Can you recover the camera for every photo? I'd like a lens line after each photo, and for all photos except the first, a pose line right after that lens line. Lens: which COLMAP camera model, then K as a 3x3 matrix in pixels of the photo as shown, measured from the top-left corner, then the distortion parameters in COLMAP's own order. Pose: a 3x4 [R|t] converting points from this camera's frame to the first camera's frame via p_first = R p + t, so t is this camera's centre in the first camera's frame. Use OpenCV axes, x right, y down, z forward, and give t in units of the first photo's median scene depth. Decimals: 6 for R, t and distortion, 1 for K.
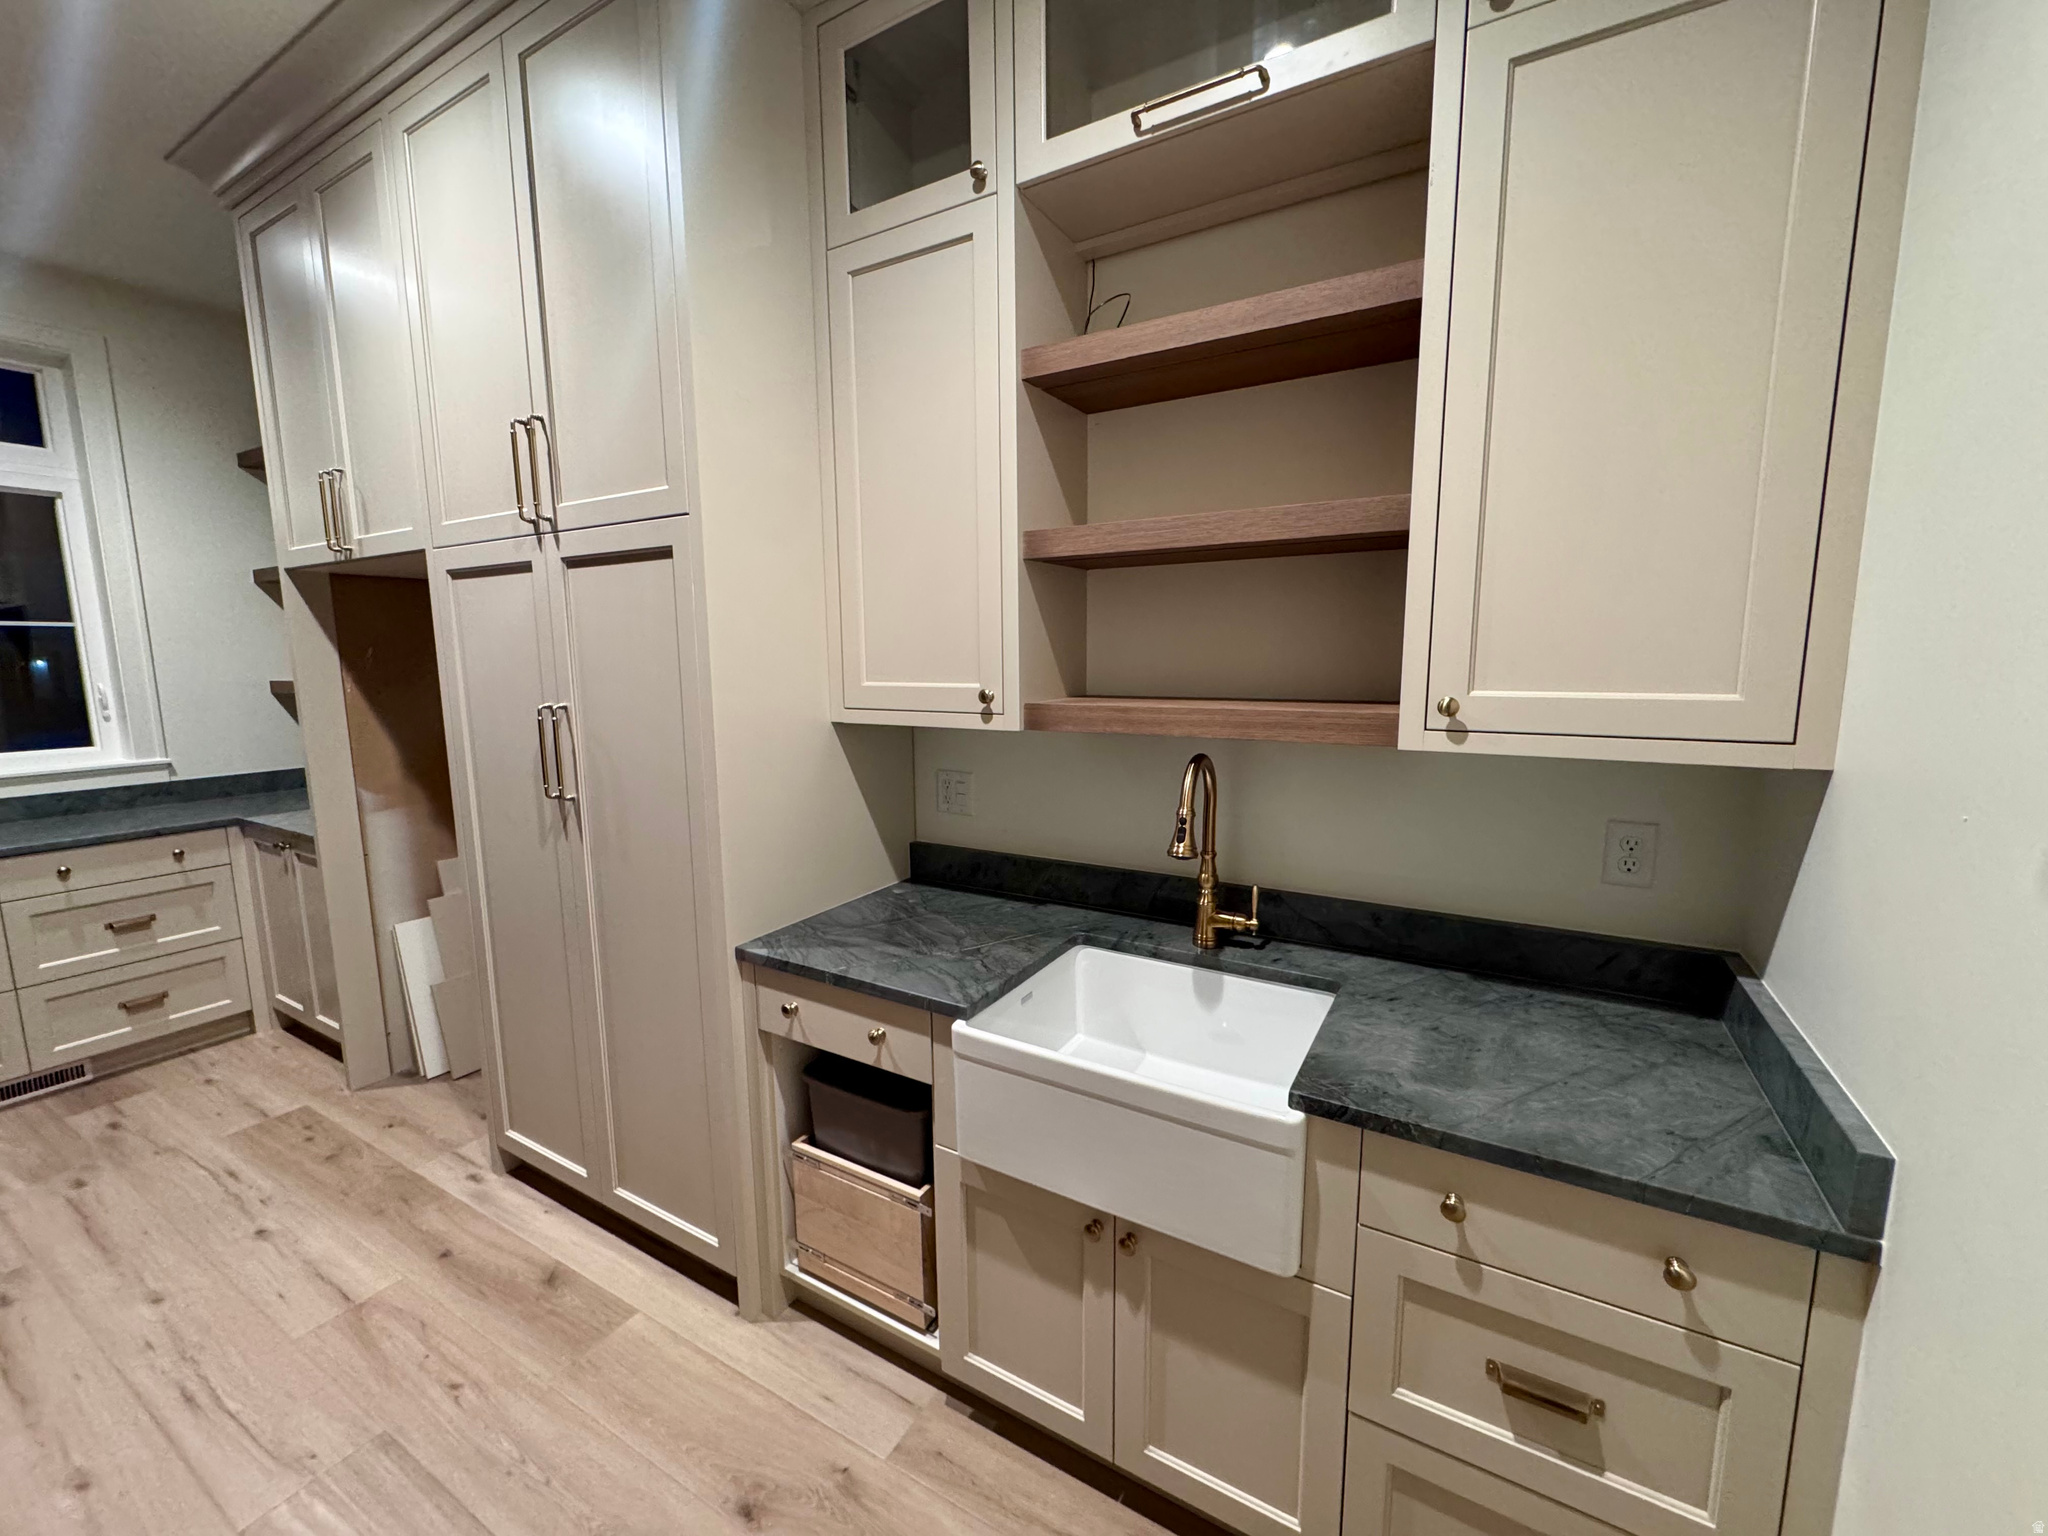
lens RADIAL K [[817.1, 0, 1024.0], [0, 817.1, 768.0], [0, 0, 1]] dist [-0.000205, -0.000283]
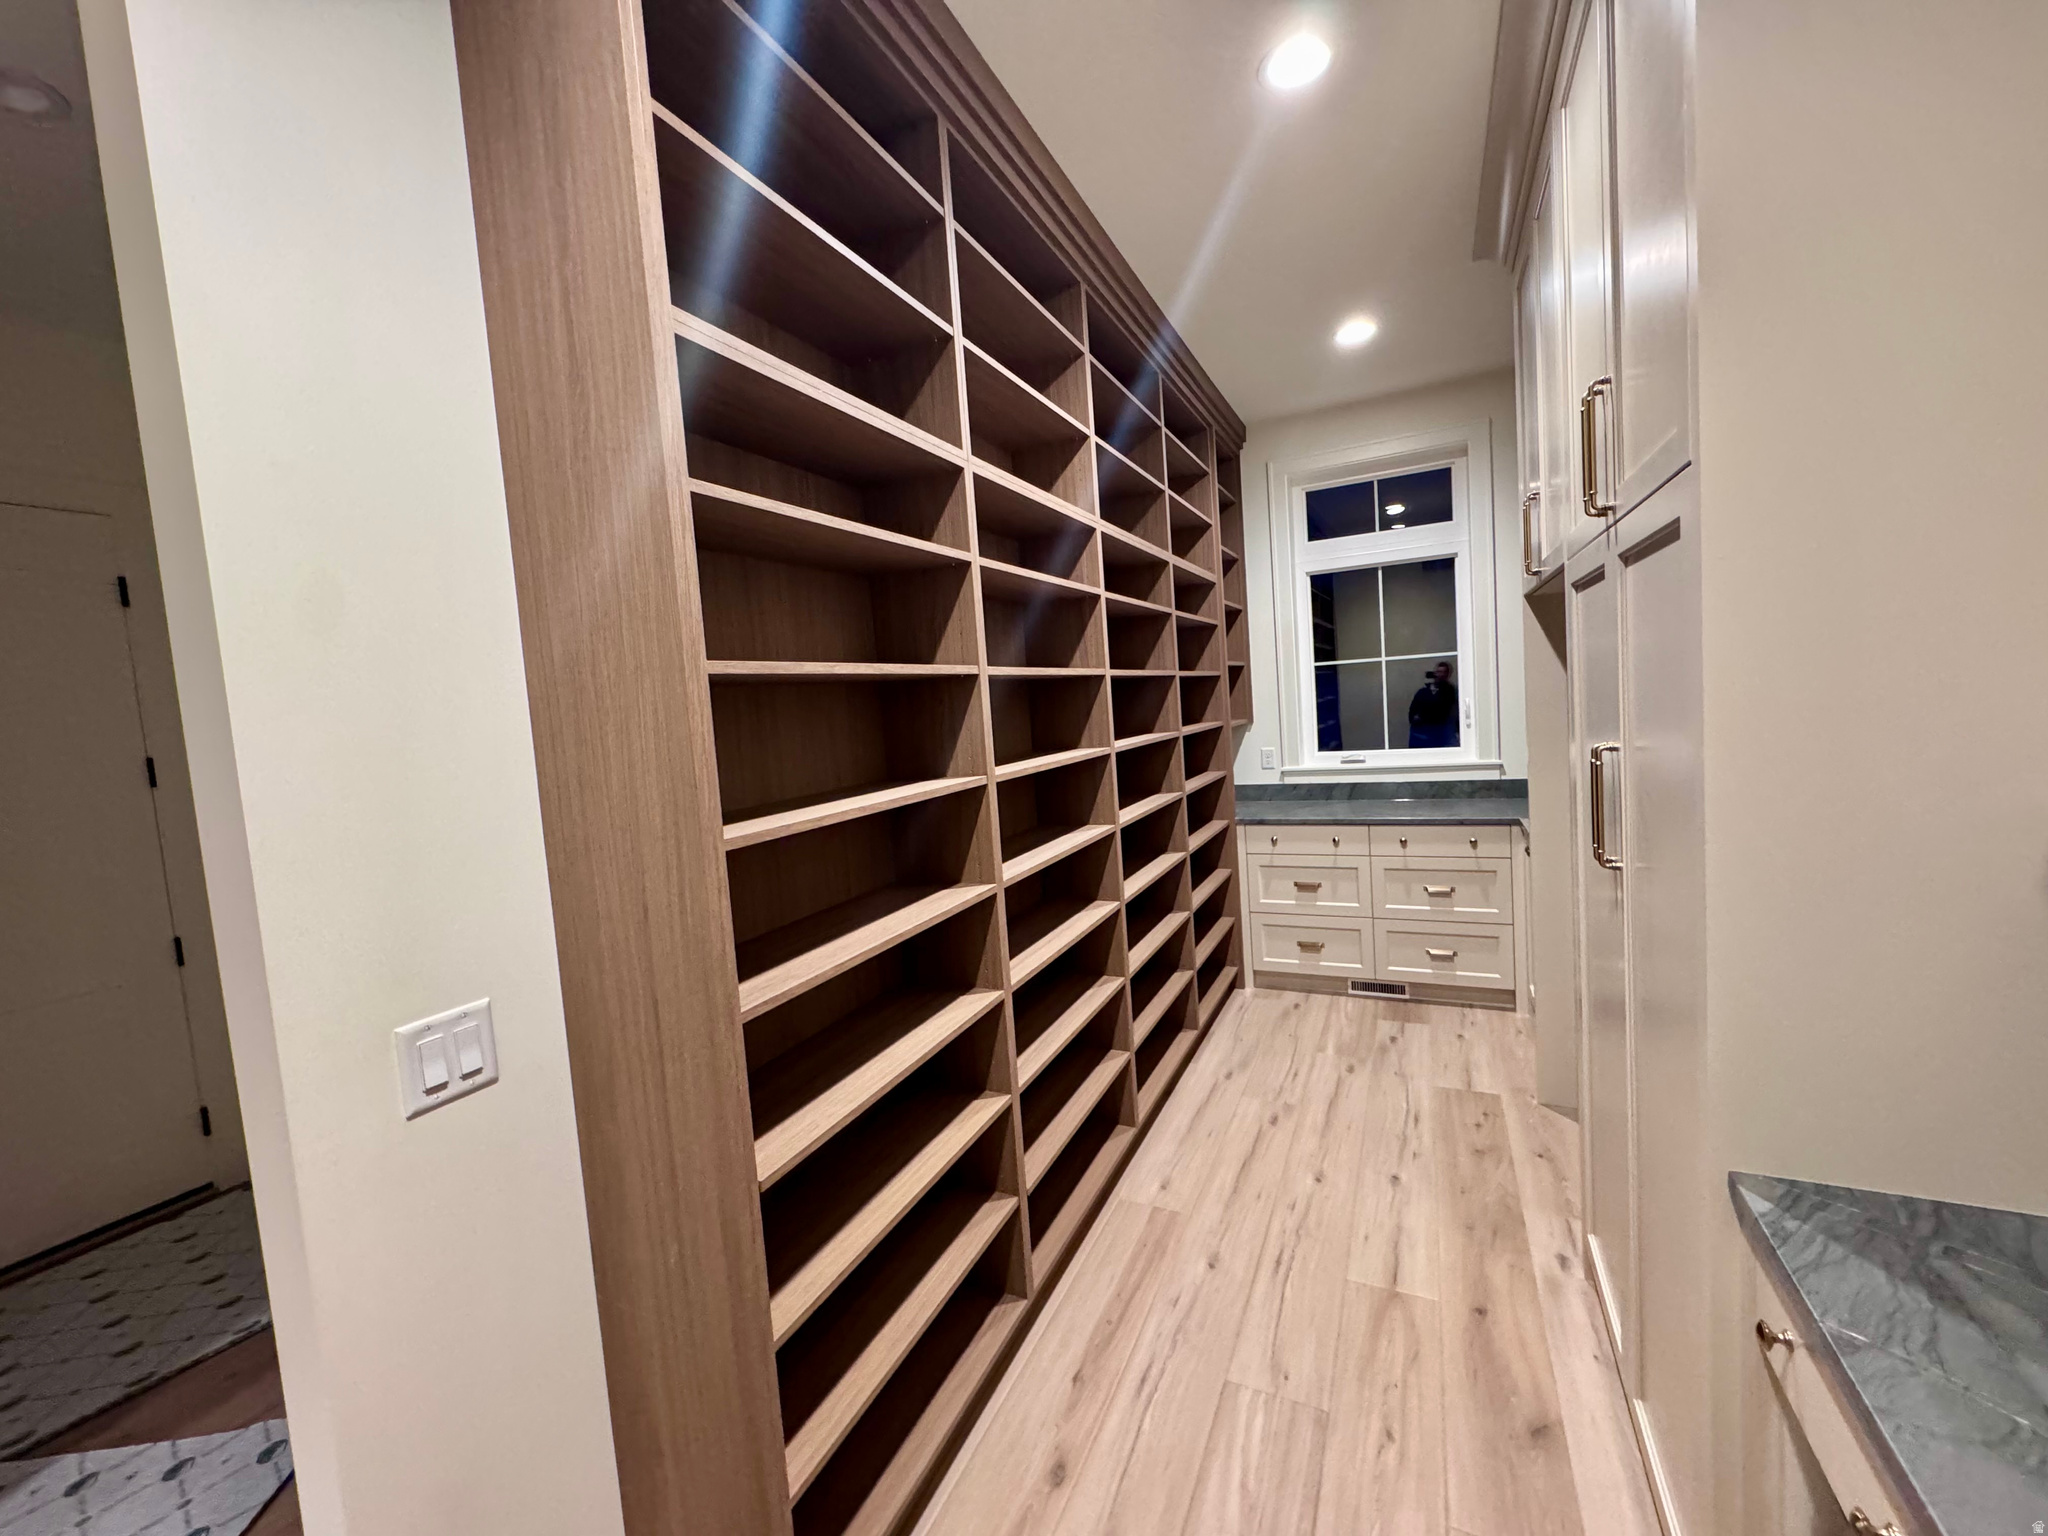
lens RADIAL K [[817.1, 0, 1024.0], [0, 817.1, 768.0], [0, 0, 1]] dist [-0.000205, -0.000283]
pose [[0.067219, 0.080248, -0.994506, 0.118267], [-0.069794, 0.994697, 0.075546, -0.053918], [0.995294, 0.064332, 0.072463, 0.281729]]
